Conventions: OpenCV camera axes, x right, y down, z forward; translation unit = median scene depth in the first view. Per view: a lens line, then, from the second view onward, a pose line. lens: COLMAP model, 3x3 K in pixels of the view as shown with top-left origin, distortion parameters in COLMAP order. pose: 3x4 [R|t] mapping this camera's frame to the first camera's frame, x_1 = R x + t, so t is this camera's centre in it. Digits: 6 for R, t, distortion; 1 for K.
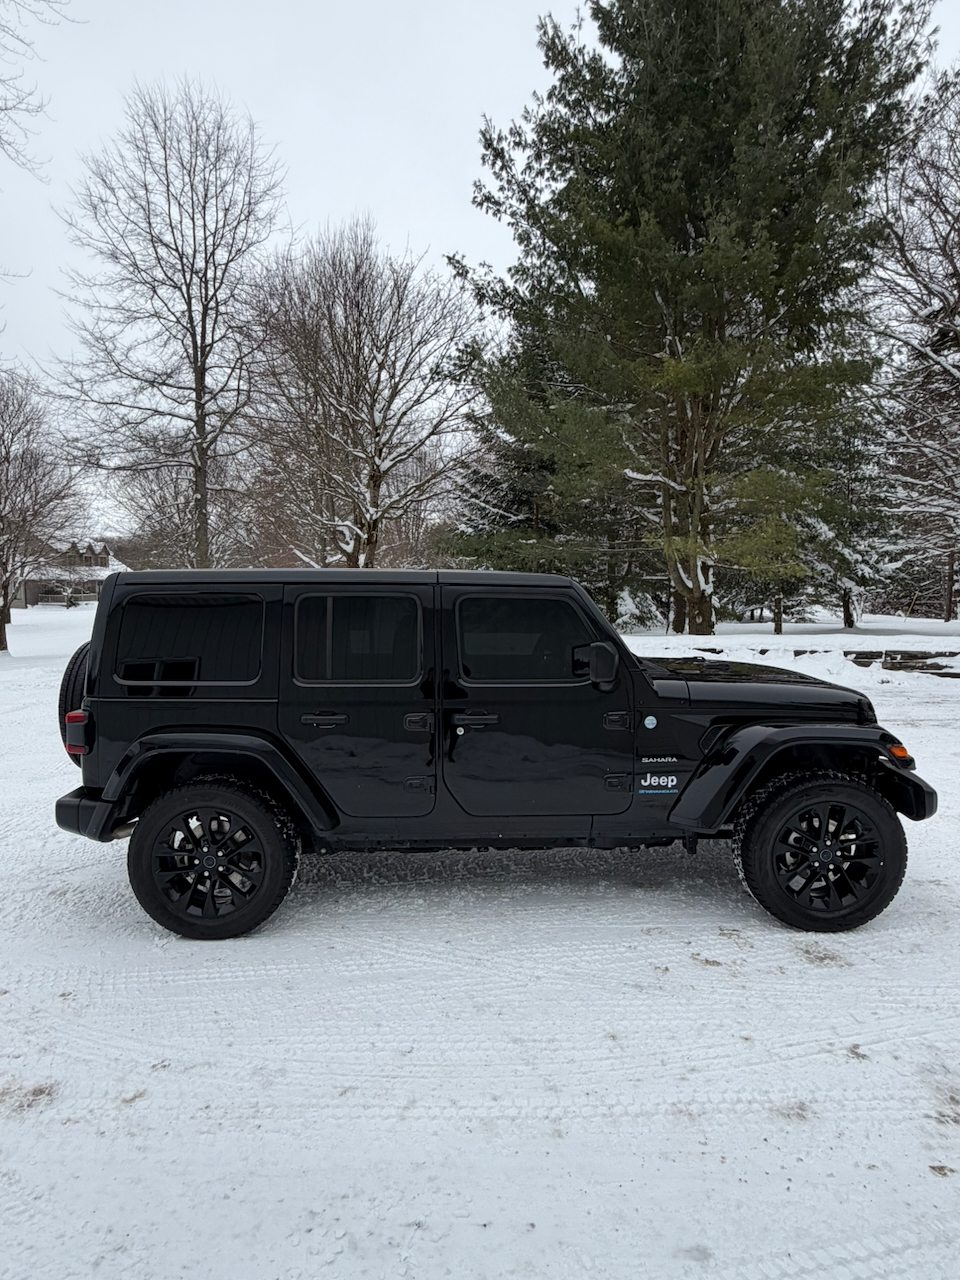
lens RADIAL K [[716.5, 0, 480.0], [0, 716.5, 640.0], [0, 0, 1]] dist [-0.007854, -0.000213]
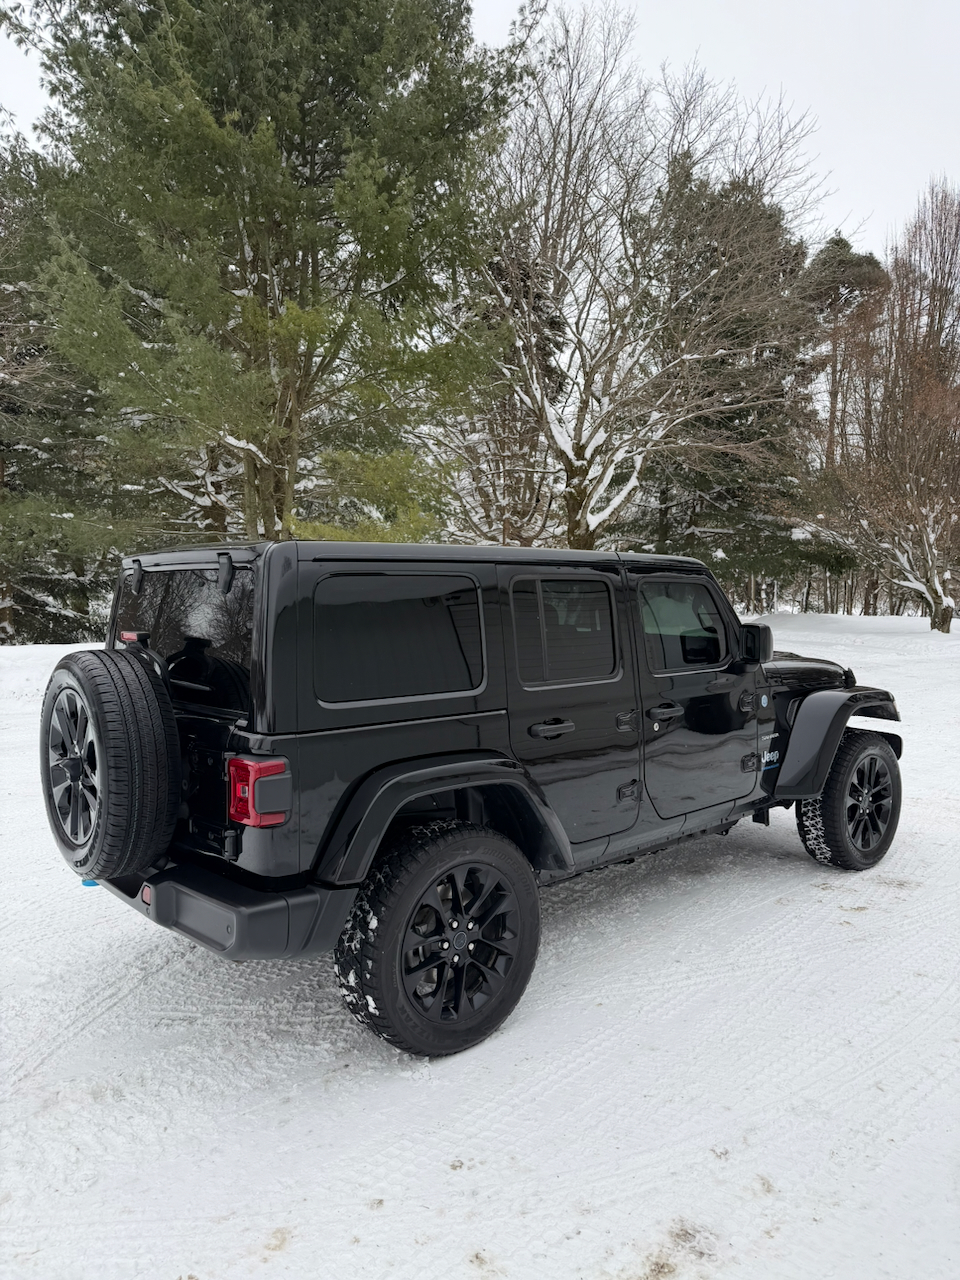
lens RADIAL K [[883.5, 0, 480.0], [0, 883.5, 640.0], [0, 0, 1]] dist [0.071860, -0.085733]
pose [[0.771829, -0.044660, 0.634260, -1.218955], [0.049973, 0.998705, 0.009510, -0.009936], [-0.633863, 0.024356, 0.773061, 0.352883]]
